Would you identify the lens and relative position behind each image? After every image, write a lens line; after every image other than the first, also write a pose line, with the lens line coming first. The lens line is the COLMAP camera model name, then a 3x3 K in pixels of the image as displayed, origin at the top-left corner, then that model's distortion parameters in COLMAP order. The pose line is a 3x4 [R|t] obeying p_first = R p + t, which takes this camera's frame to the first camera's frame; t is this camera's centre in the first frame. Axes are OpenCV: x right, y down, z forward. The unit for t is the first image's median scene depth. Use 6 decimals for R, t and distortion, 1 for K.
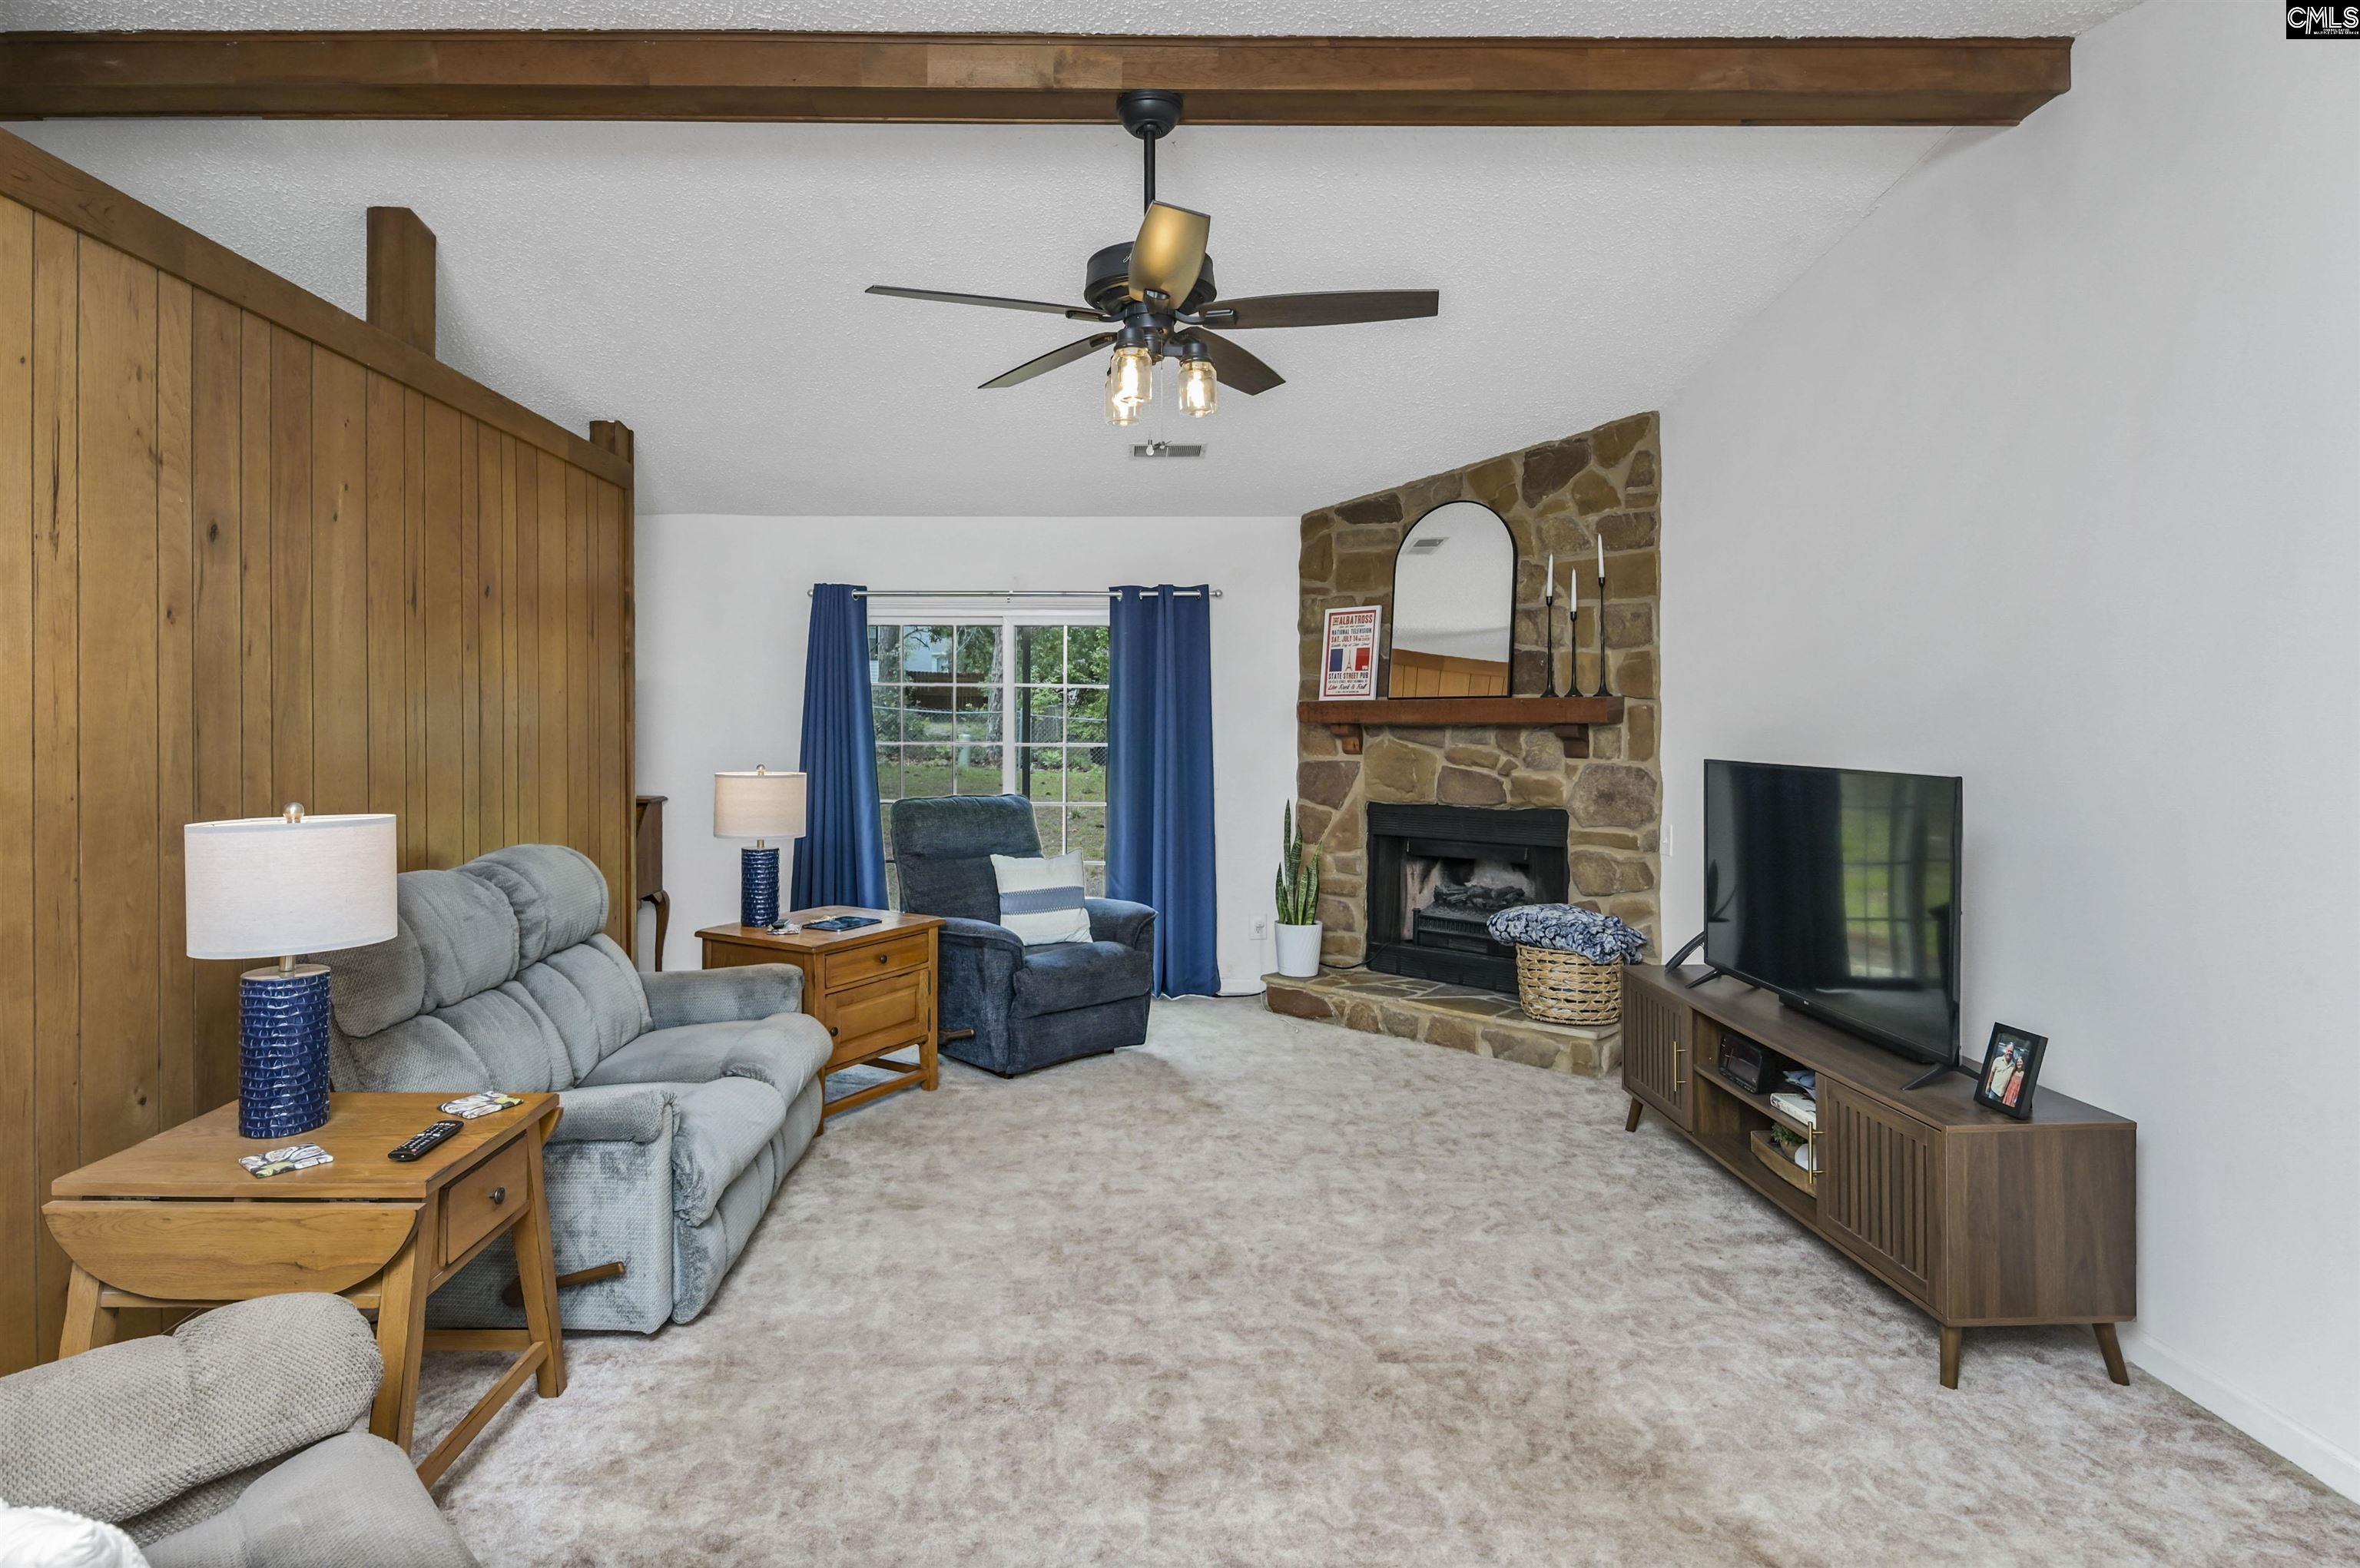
lens RADIAL K [[1193.1, 0, 1139.7], [0, 1193.1, 714.6], [0, 0, 1]] dist [0.000297, -0.006620]
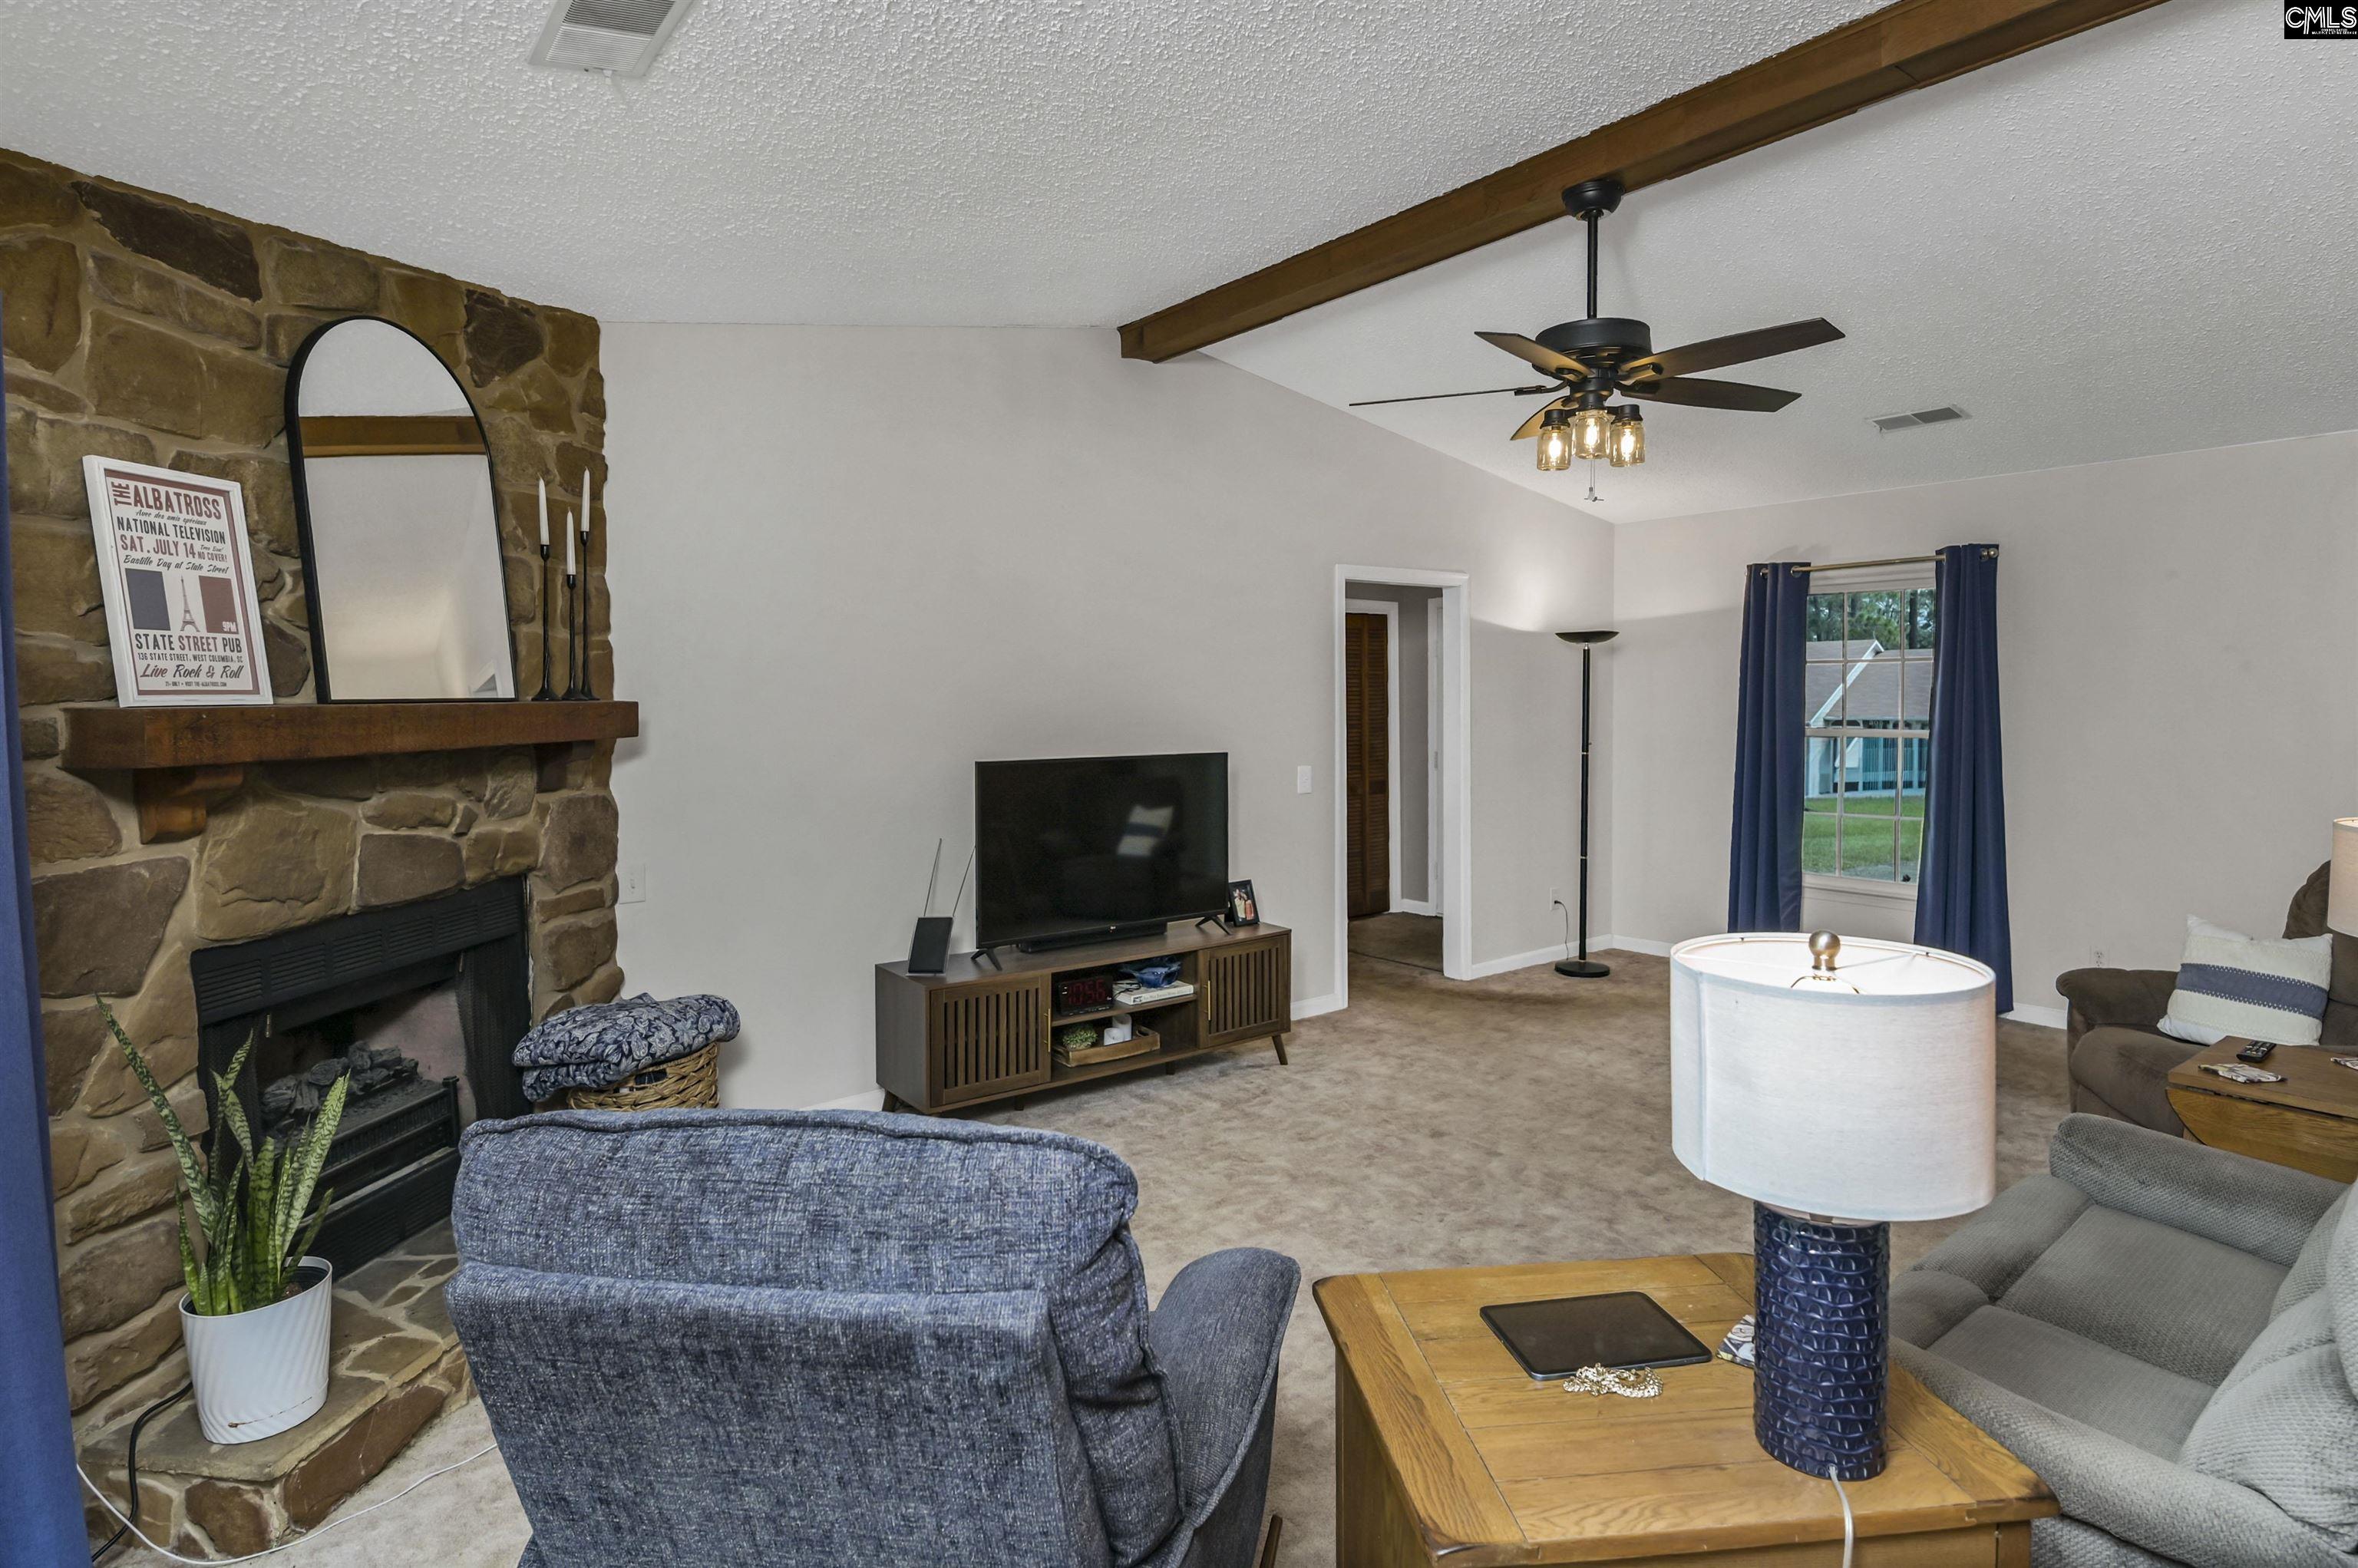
lens RADIAL K [[1220.8, 0, 1191.0], [0, 1220.8, 697.0], [0, 0, 1]] dist [0.000607, -0.008680]
pose [[-0.596478, -0.000794, 0.802629, -0.417445], [0.000539, 0.999999, 0.001389, -0.018328], [-0.802629, 0.001261, -0.596477, 1.167362]]
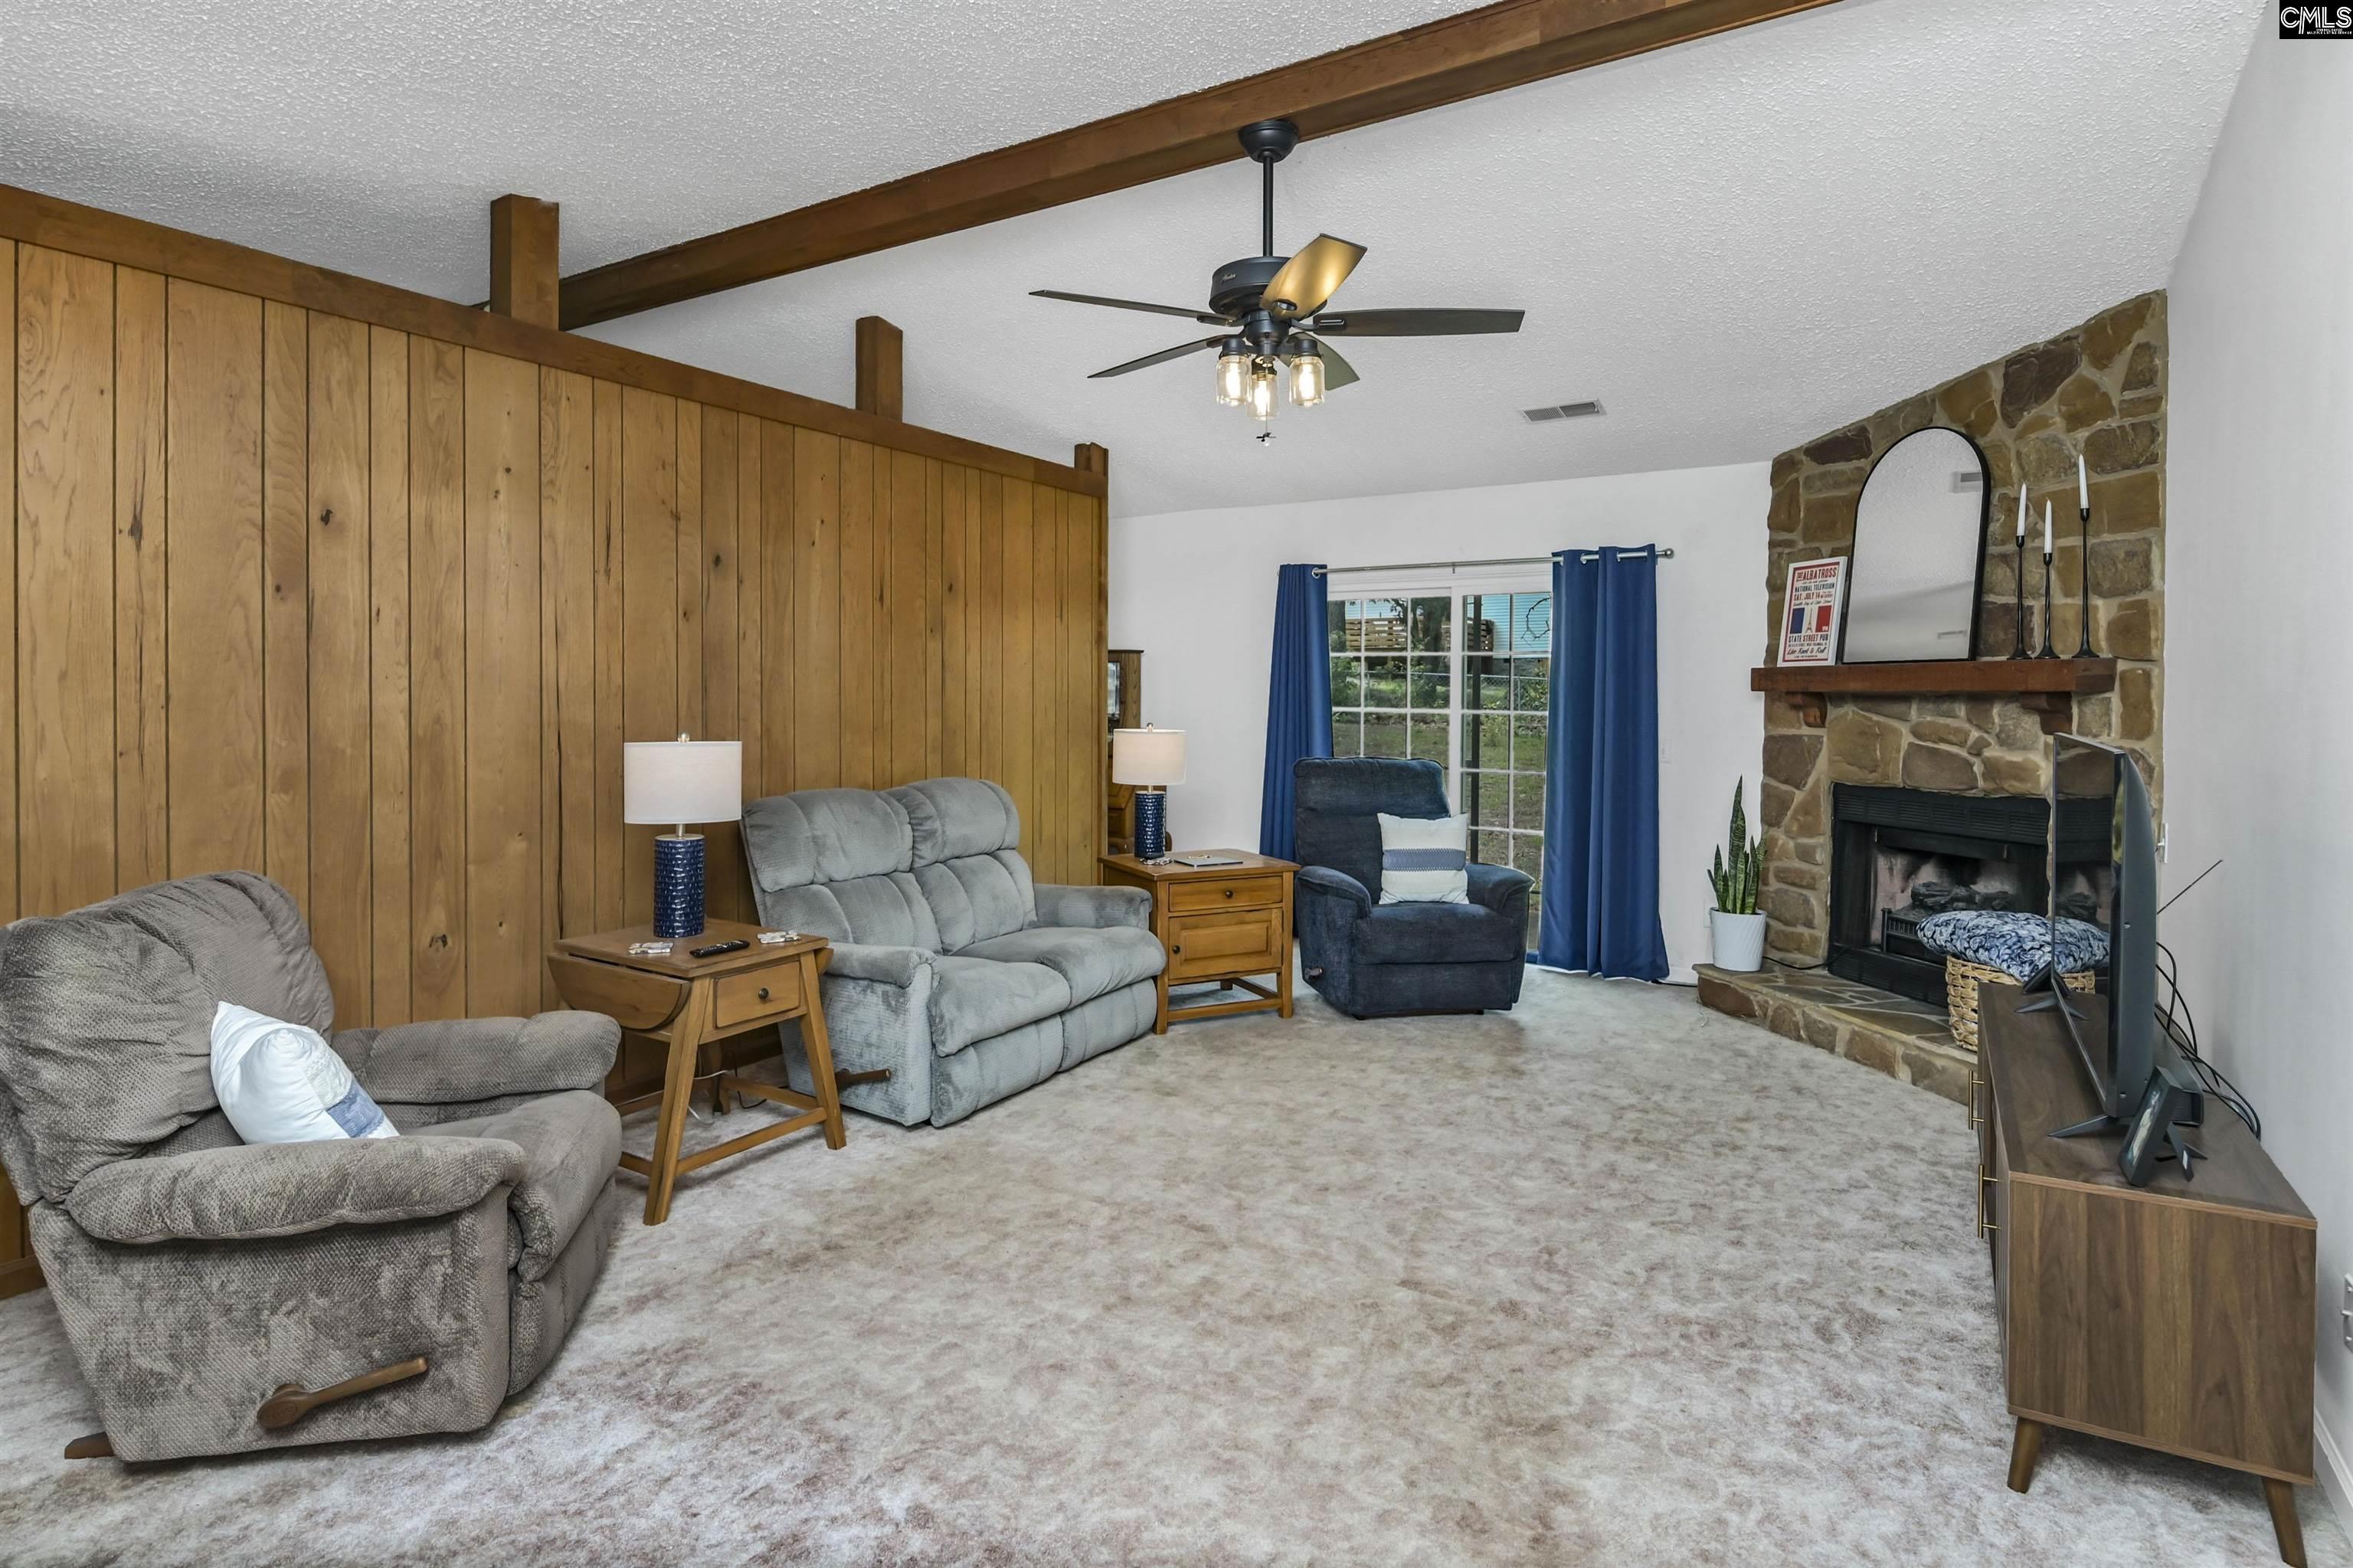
lens RADIAL K [[1218.4, 0, 1188.5], [0, 1218.4, 697.2], [0, 0, 1]] dist [0.000607, -0.008680]
pose [[0.844190, 0.006308, -0.536007, 0.324778], [-0.002455, 0.999966, 0.007902, 0.006008], [0.536039, -0.005355, 0.844176, -0.006384]]
